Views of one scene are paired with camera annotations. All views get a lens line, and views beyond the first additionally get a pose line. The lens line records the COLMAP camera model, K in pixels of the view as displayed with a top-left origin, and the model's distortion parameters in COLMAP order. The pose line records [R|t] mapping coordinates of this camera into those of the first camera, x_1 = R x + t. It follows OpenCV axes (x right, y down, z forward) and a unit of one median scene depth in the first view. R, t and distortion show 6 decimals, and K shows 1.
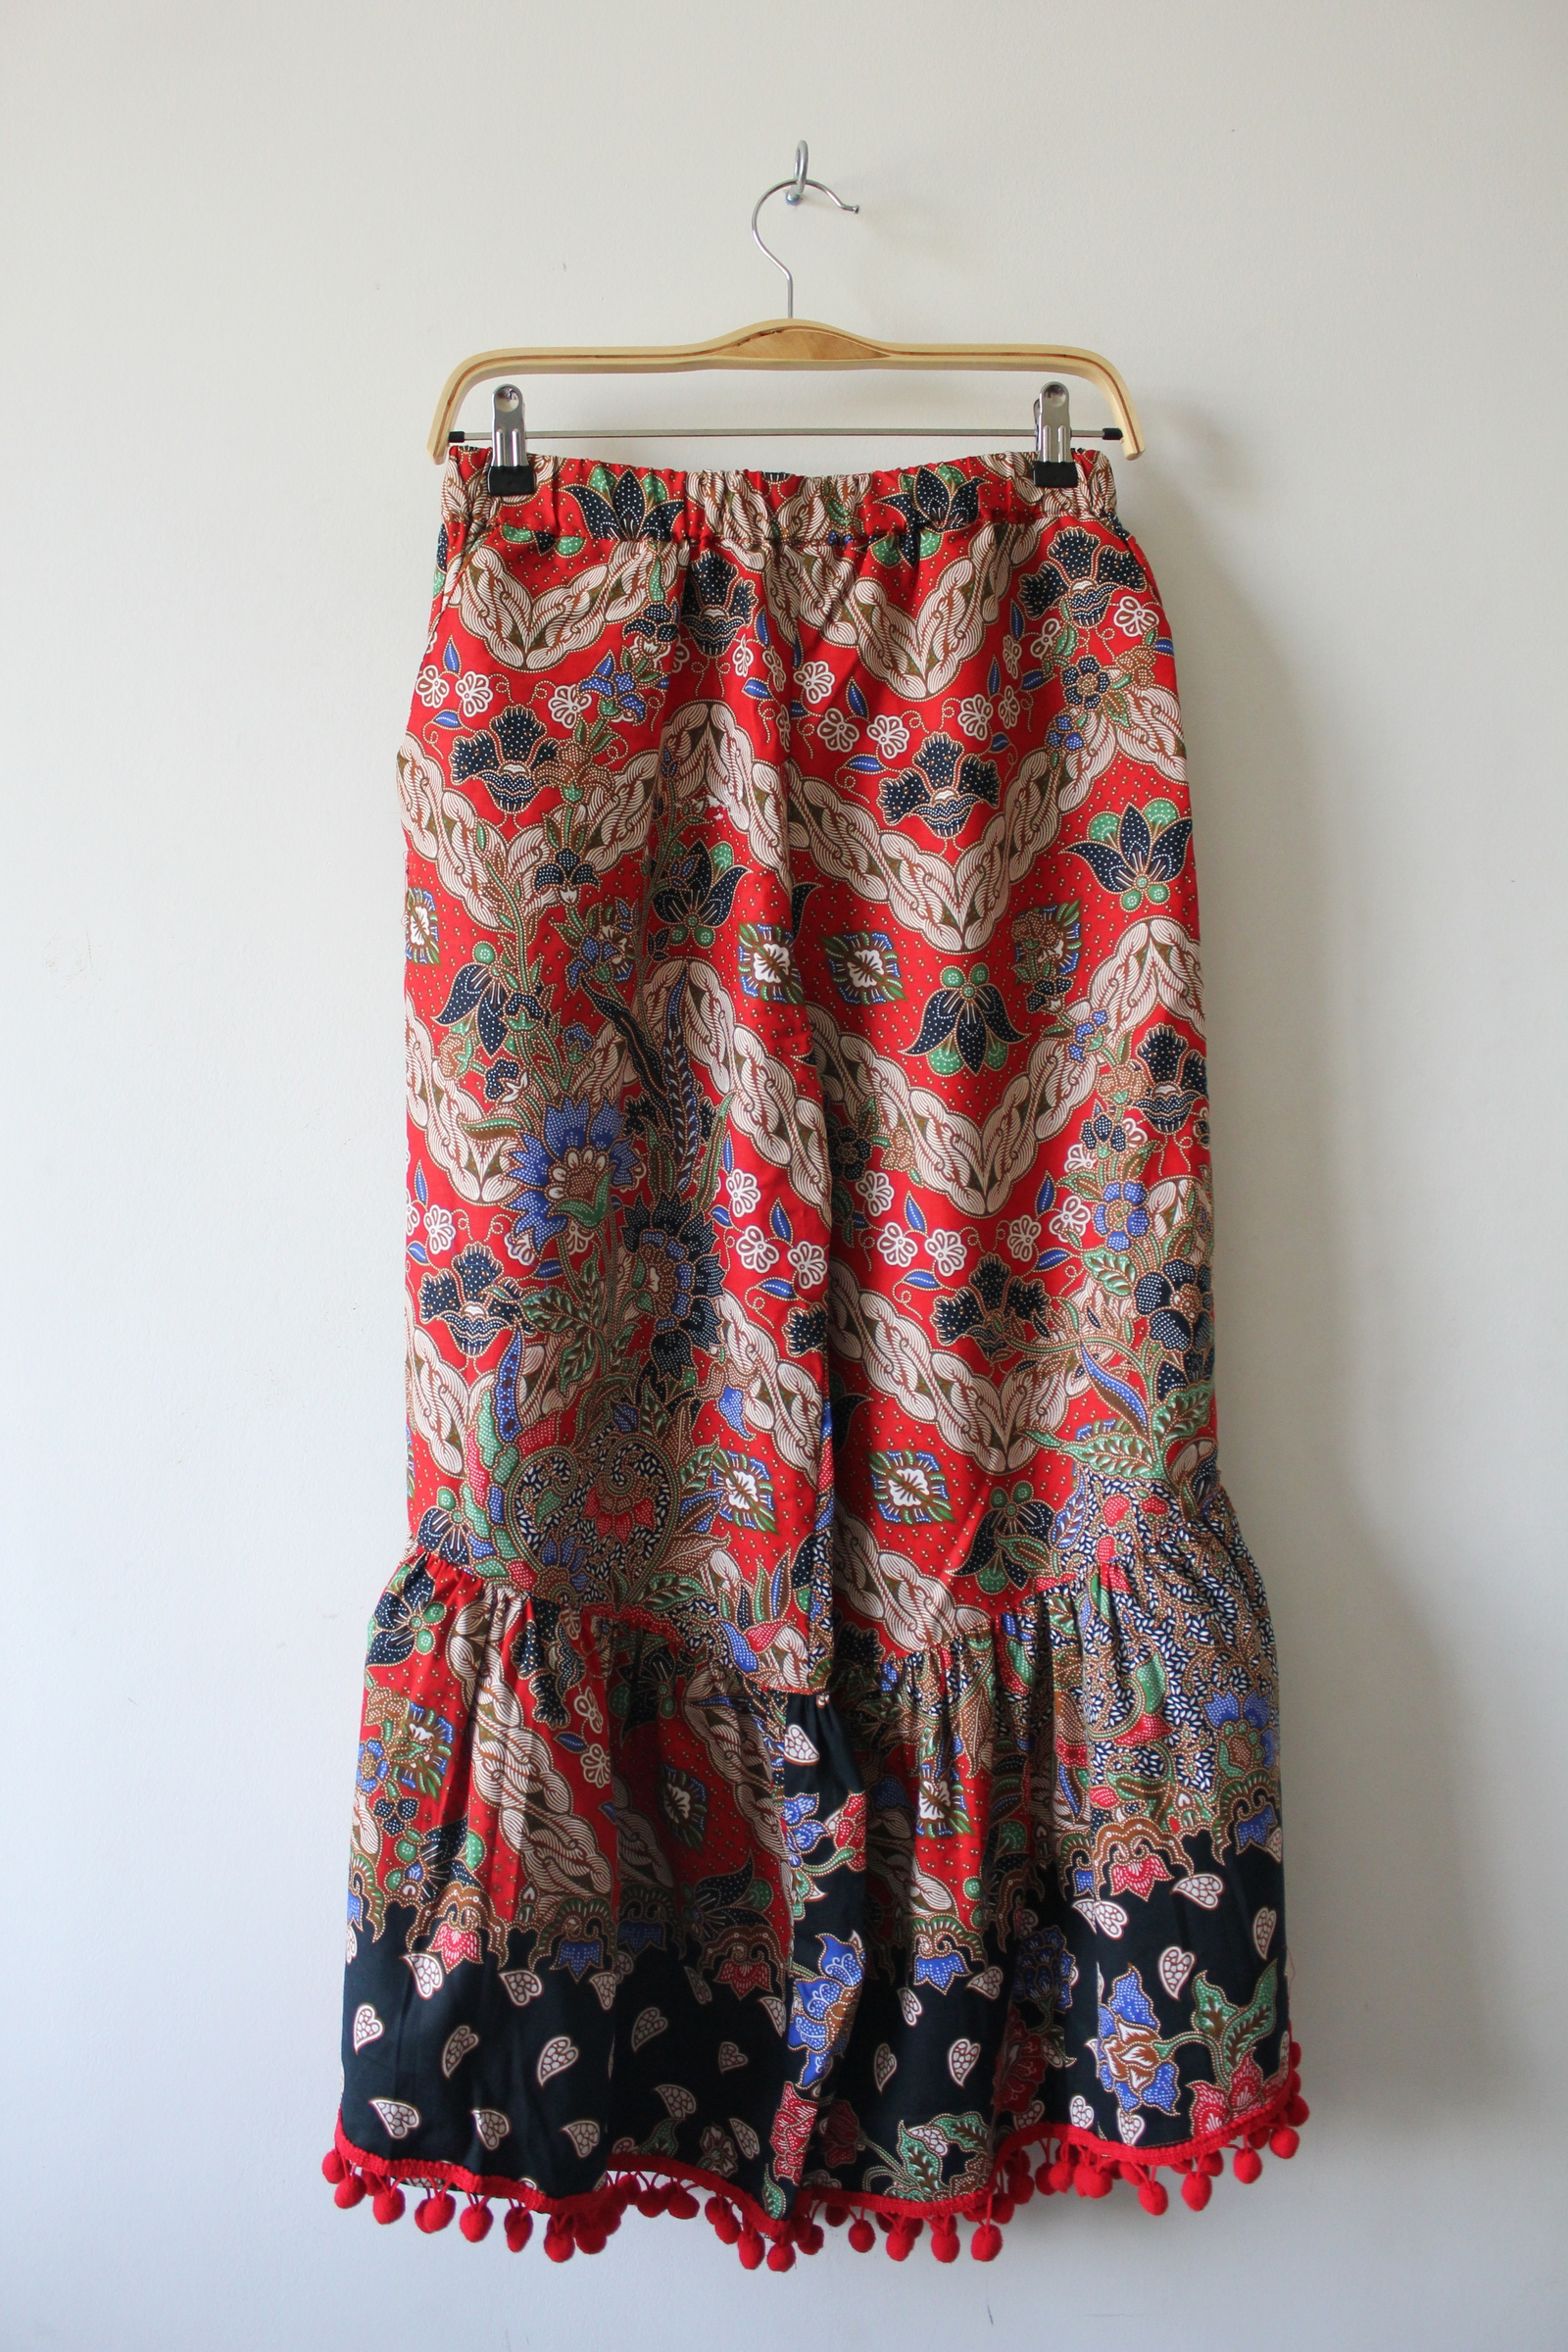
lens RADIAL K [[1906.8, 0, 784.0], [0, 1906.8, 1176.0], [0, 0, 1]] dist [-0.169840, 0.146699]
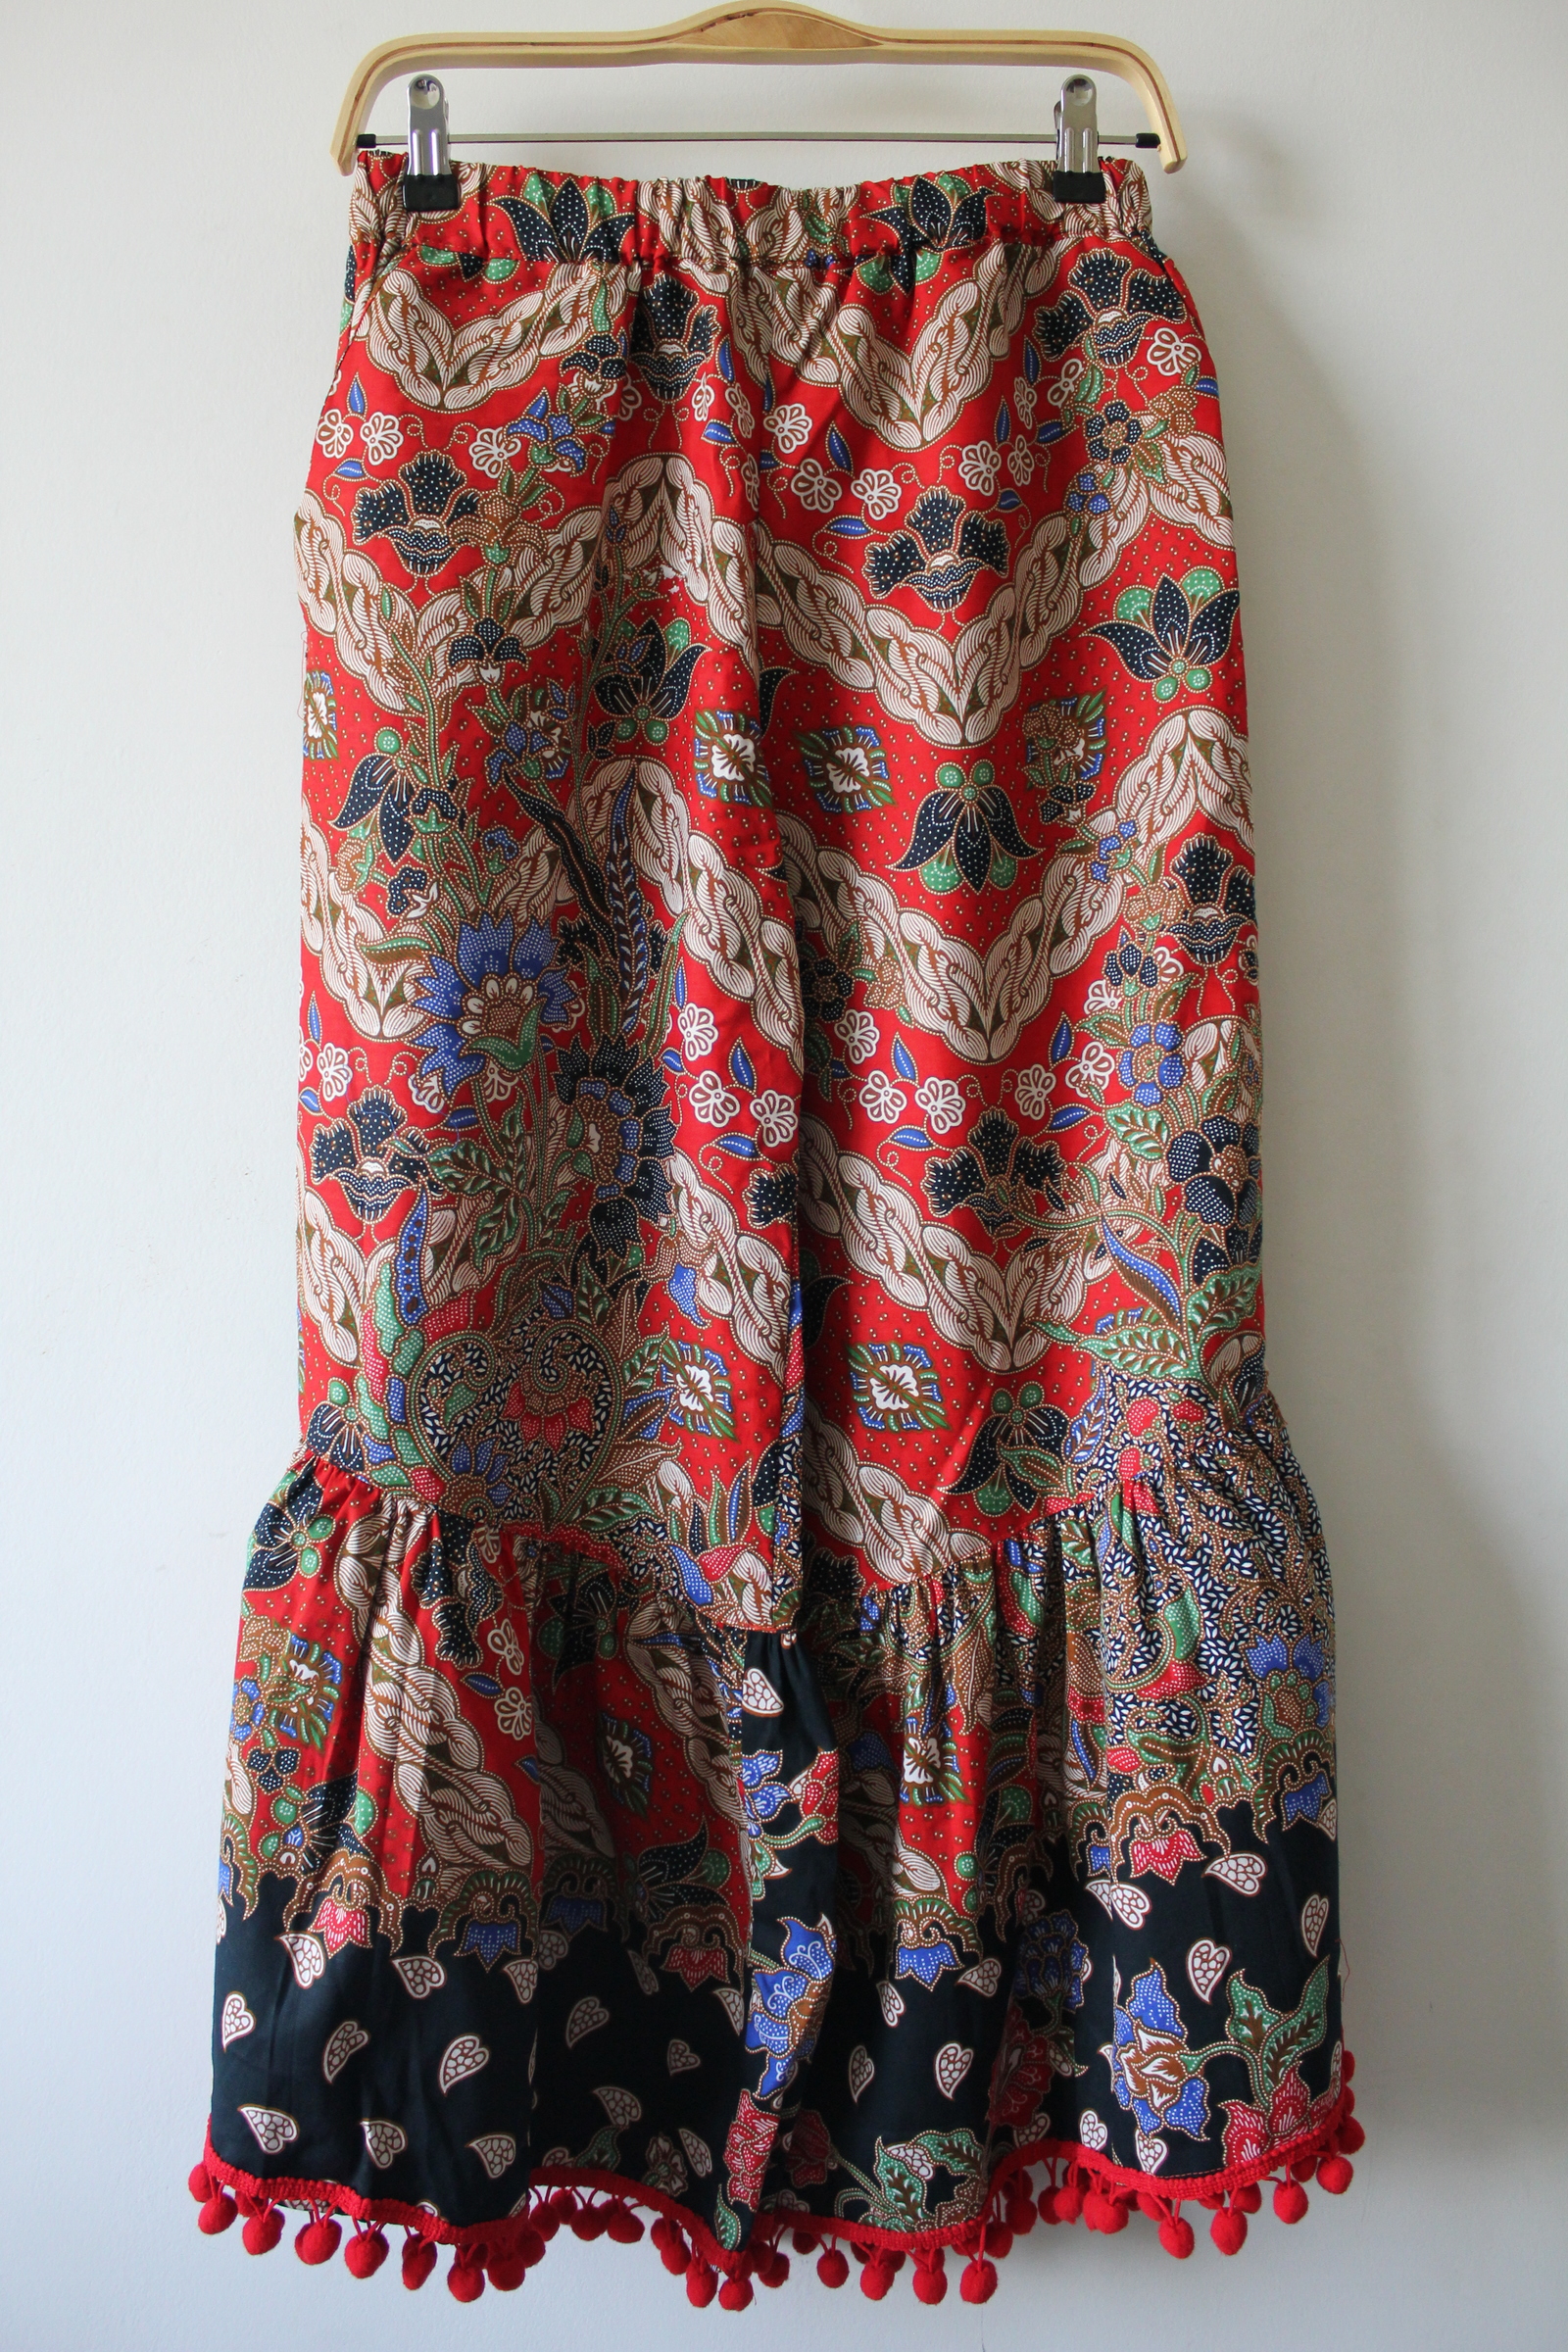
lens RADIAL K [[1906.8, 0, 784.0], [0, 1906.8, 1176.0], [0, 0, 1]] dist [-0.169840, 0.146699]
pose [[0.999739, 0.007170, -0.021679, 0.034951], [-0.006629, 0.999667, 0.024935, 0.050881], [0.021851, -0.024784, 0.999454, 0.164574]]
